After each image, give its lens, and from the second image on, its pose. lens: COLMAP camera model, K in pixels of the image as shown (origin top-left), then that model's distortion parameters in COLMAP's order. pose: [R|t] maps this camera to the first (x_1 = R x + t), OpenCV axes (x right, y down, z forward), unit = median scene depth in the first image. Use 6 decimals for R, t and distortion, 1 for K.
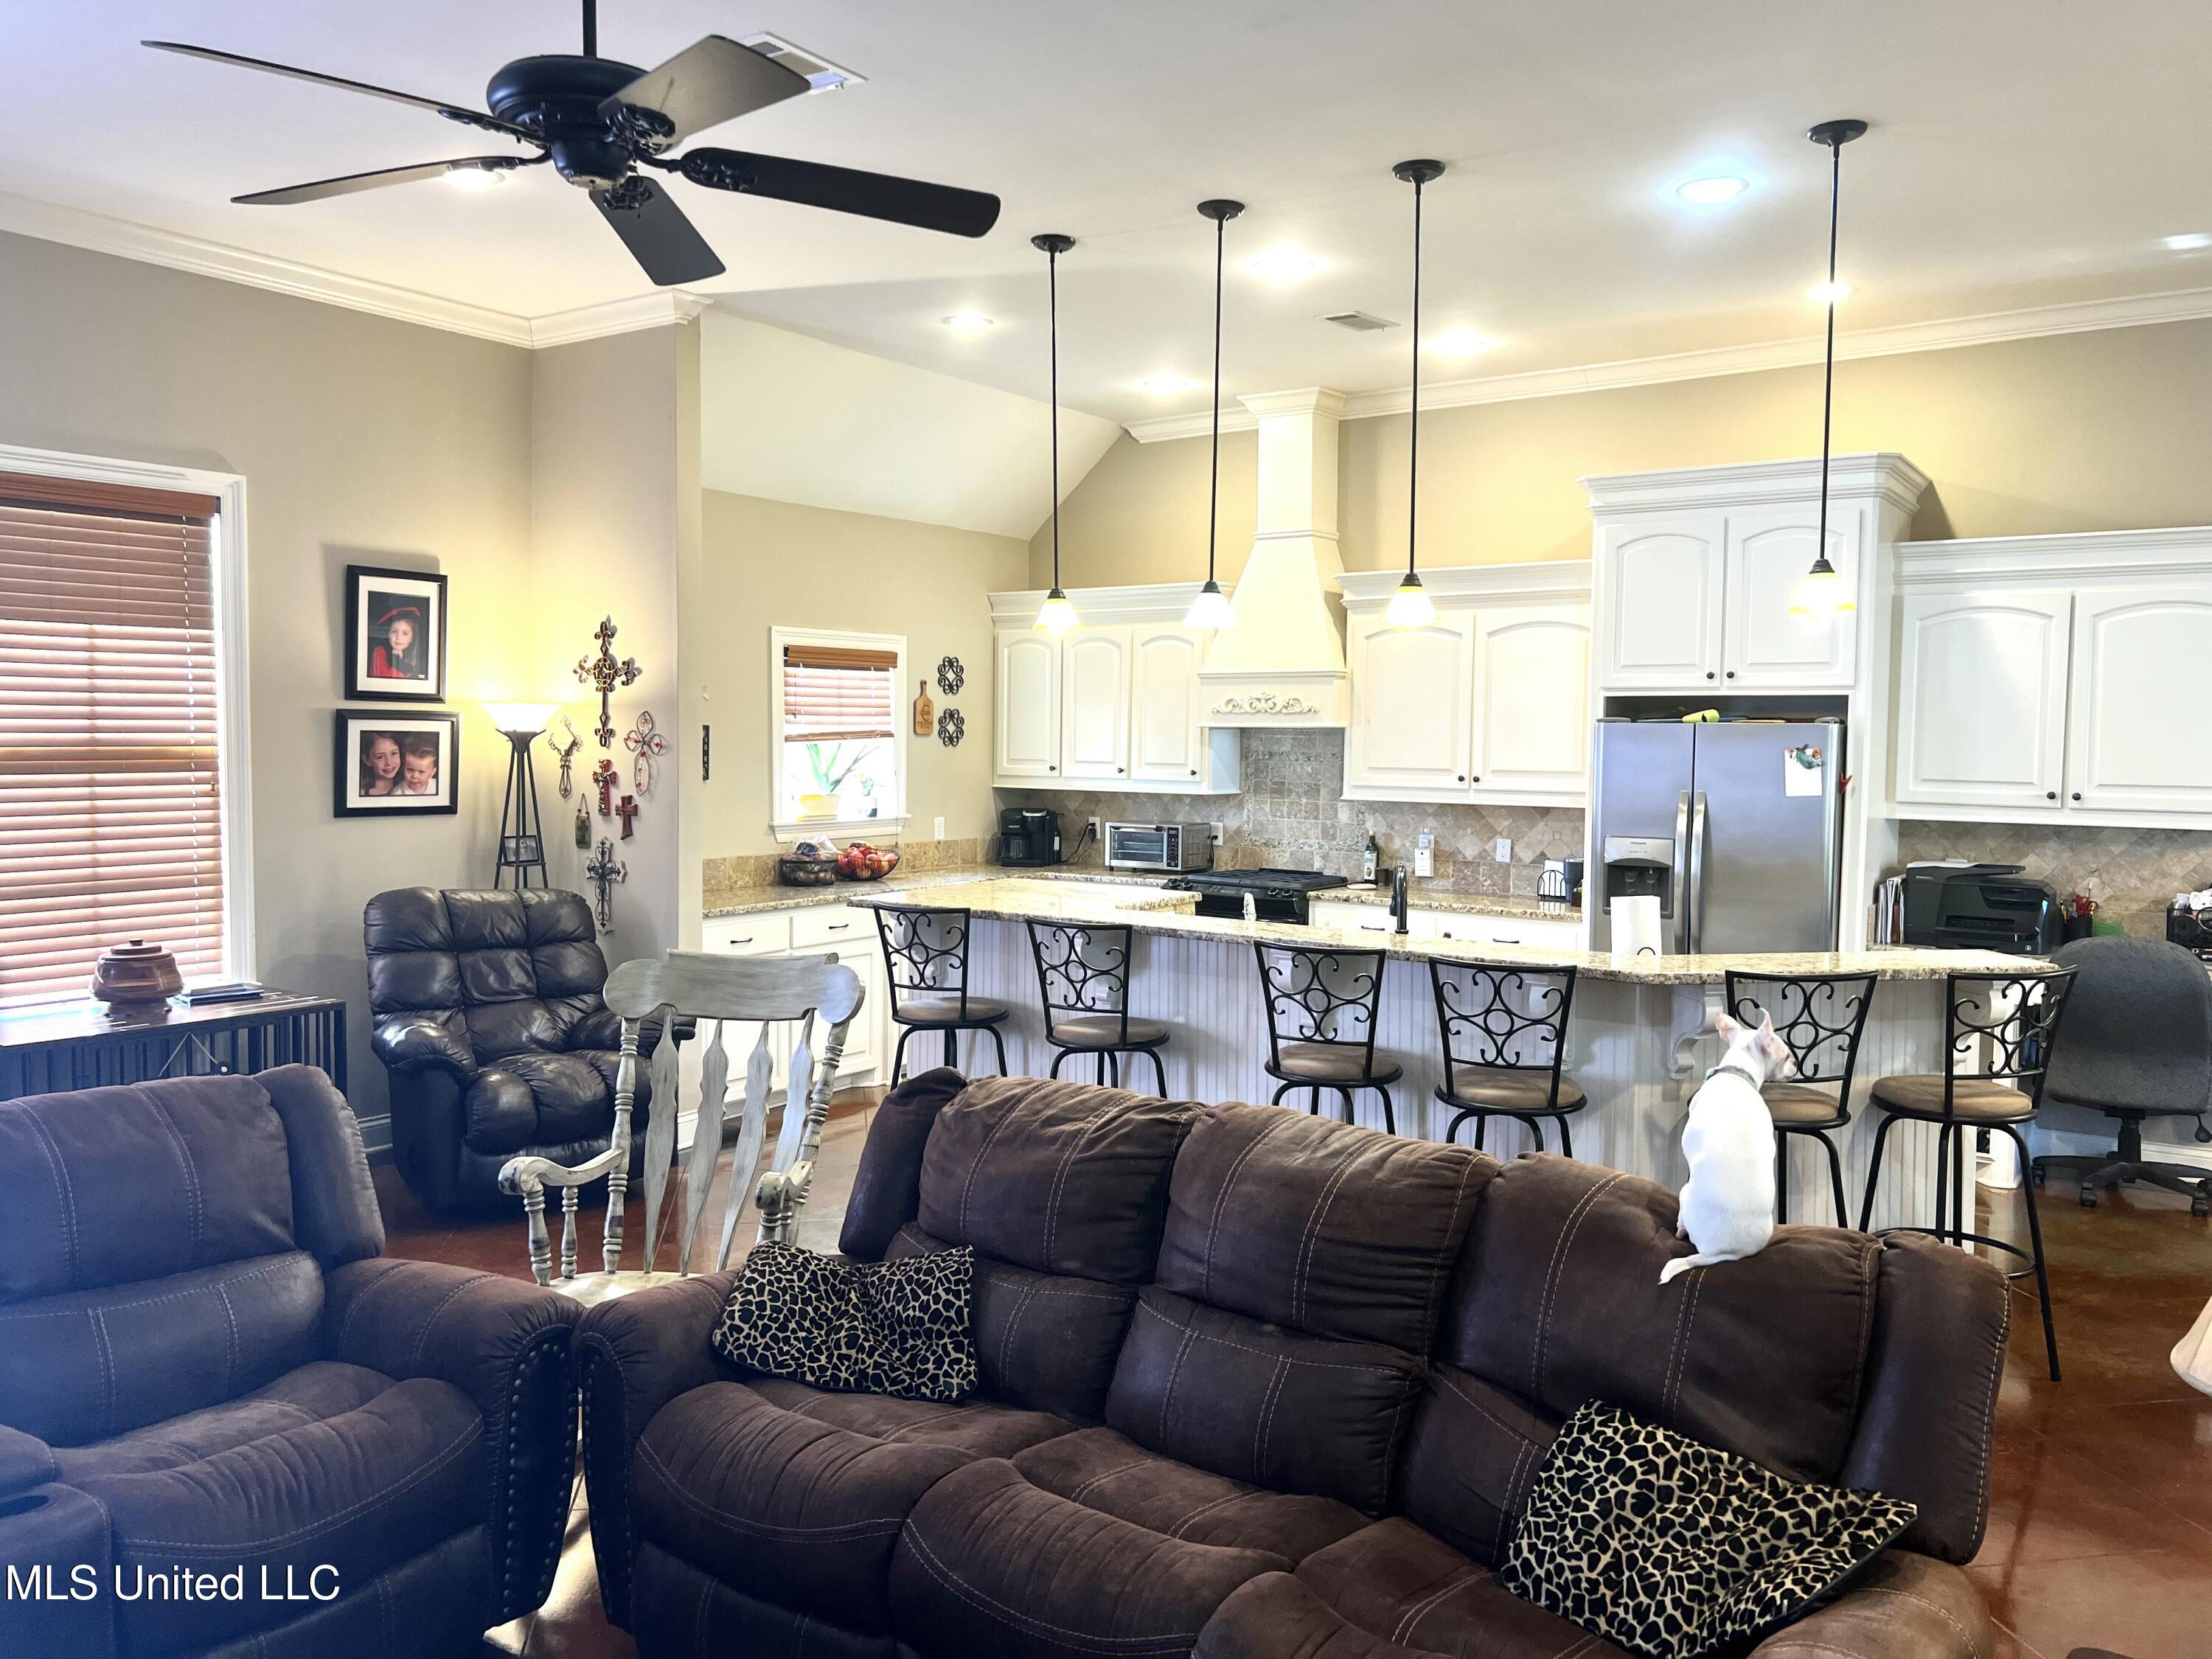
lens RADIAL K [[1668.8, 0, 1118.1], [0, 1668.8, 815.1], [0, 0, 1]] dist [0.060345, -0.064502]
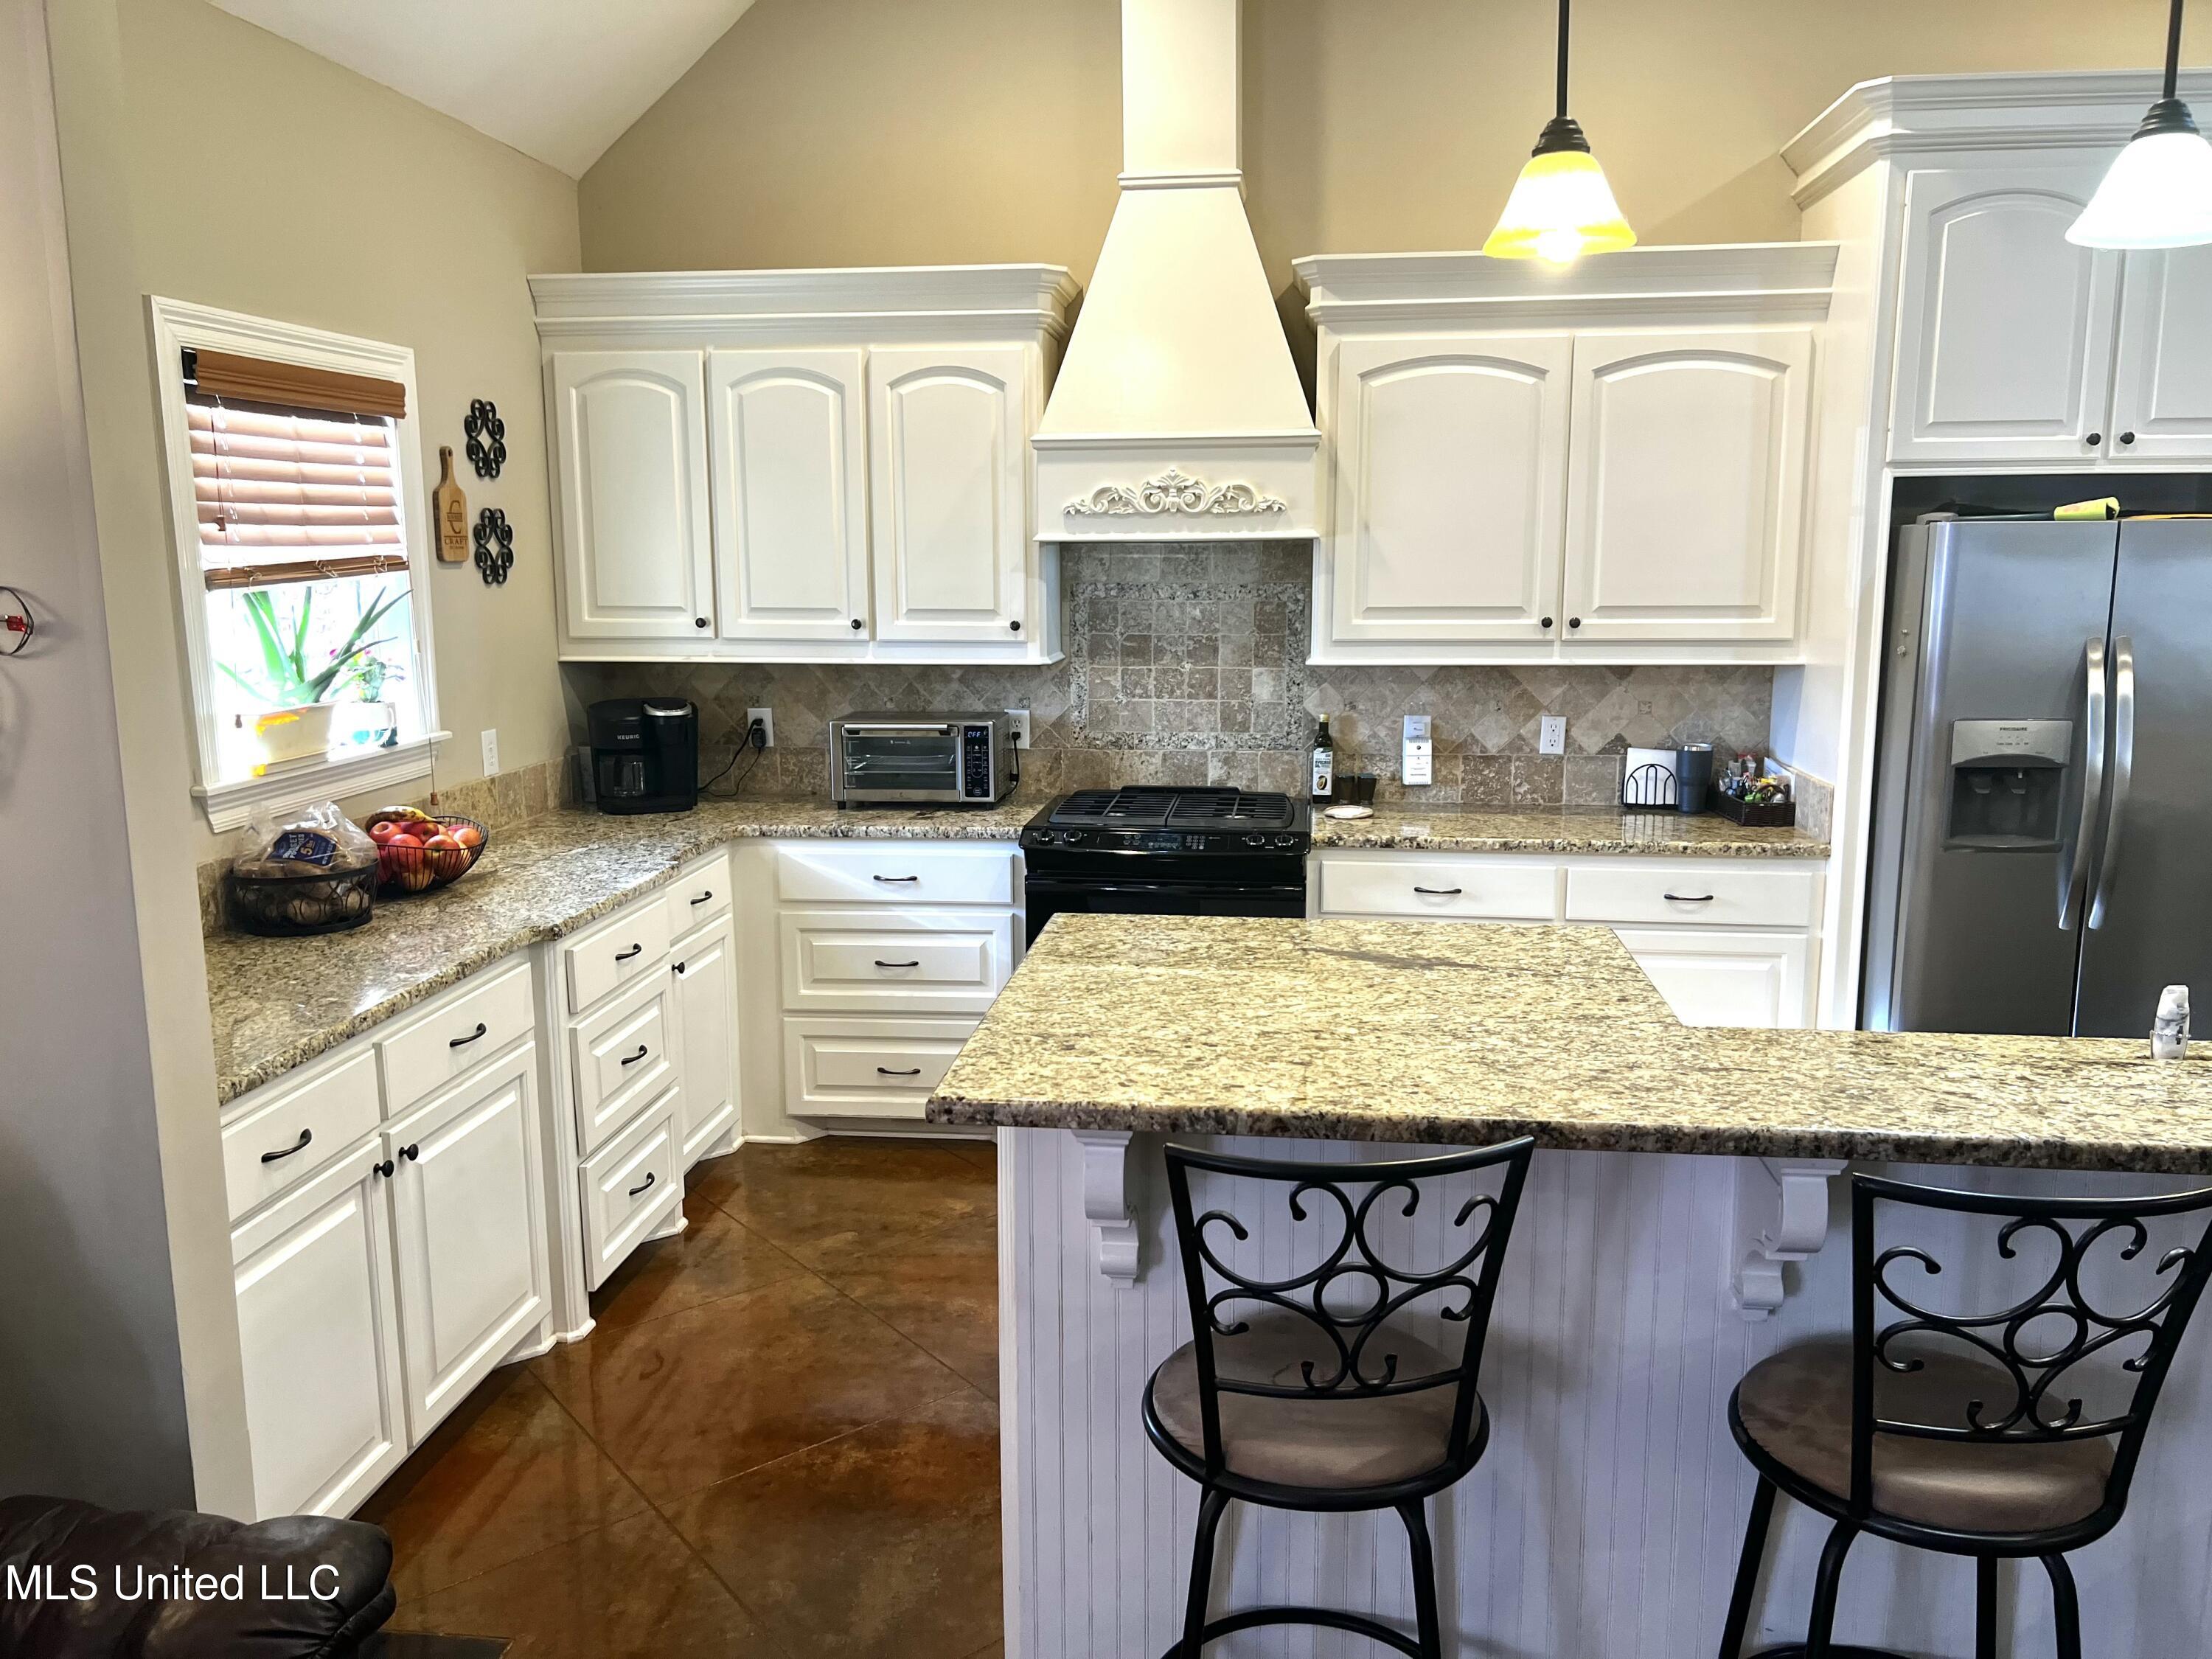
lens RADIAL K [[1668.8, 0, 1112.8], [0, 1668.8, 833.0], [0, 0, 1]] dist [0.060345, -0.064502]
pose [[0.873377, -0.096747, 0.477339, -0.211151], [0.037332, 0.990487, 0.132446, -0.031414], [-0.485612, -0.097856, 0.868680, 0.532178]]
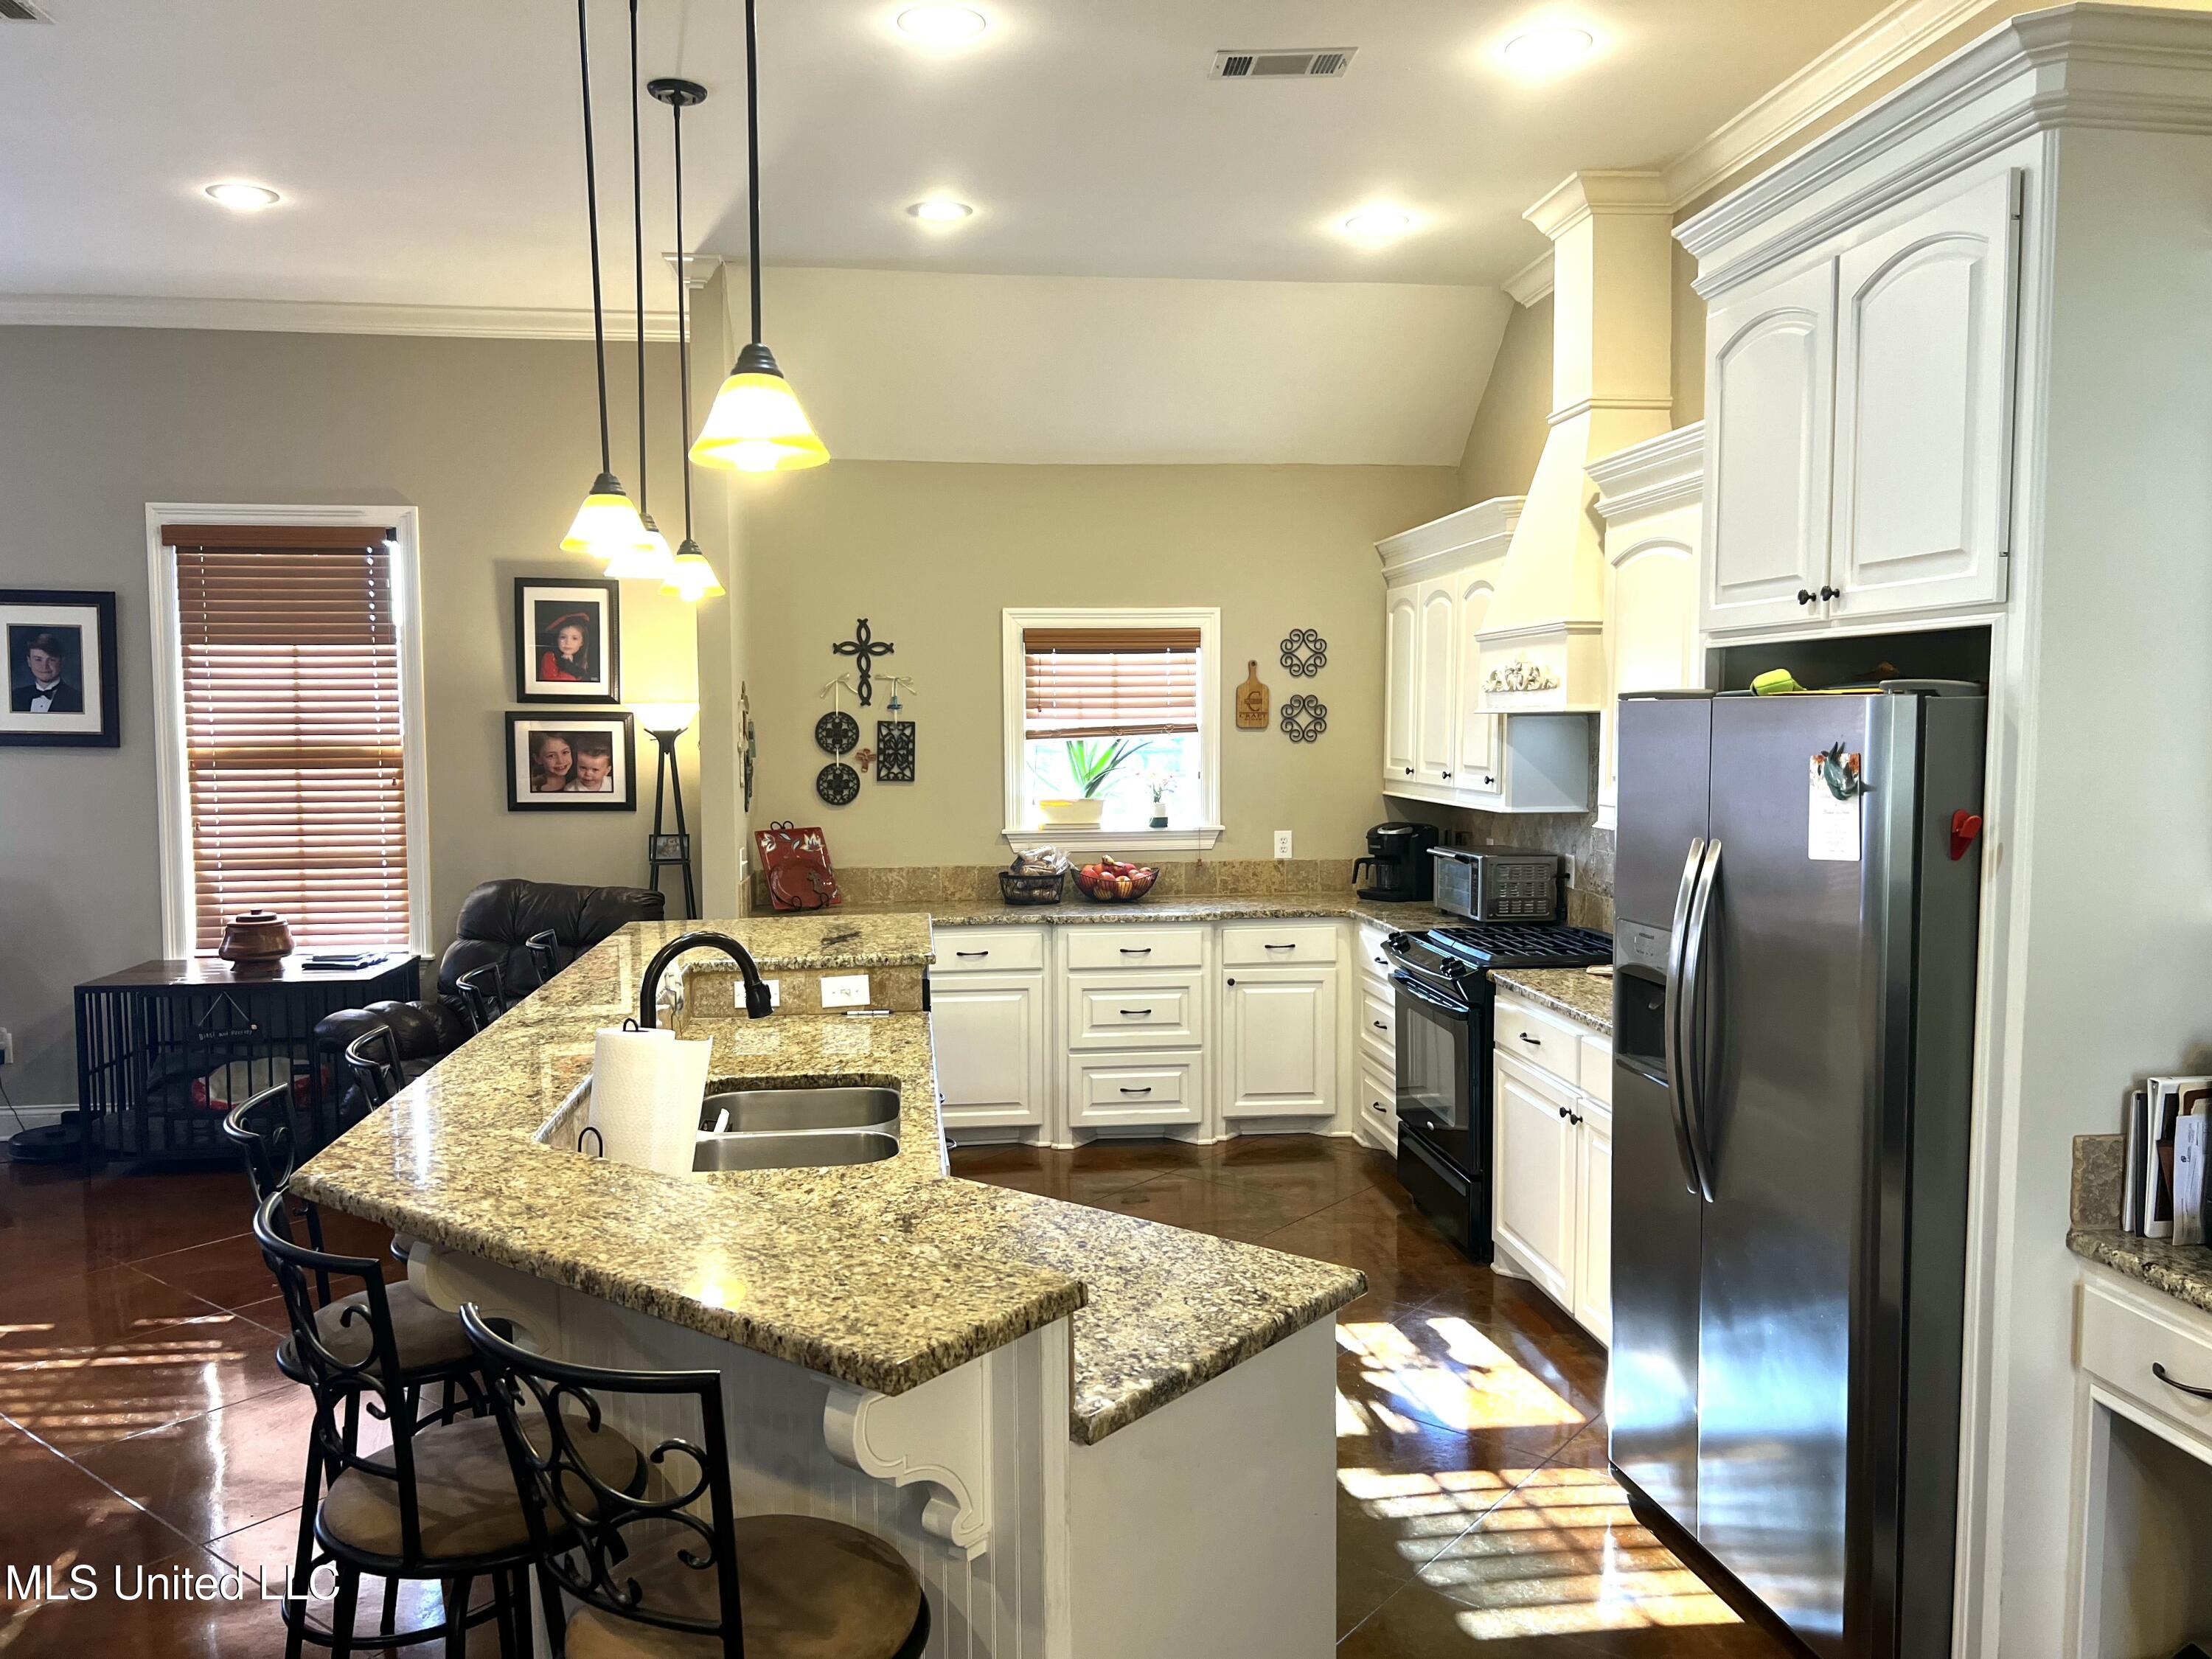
lens RADIAL K [[1668.8, 0, 1094.8], [0, 1668.8, 844.3], [0, 0, 1]] dist [0.060345, -0.064502]
pose [[0.670702, 0.044098, -0.740415, 0.482763], [-0.026488, 0.999018, 0.035506, -0.020805], [0.741254, -0.004202, 0.671212, 0.444498]]
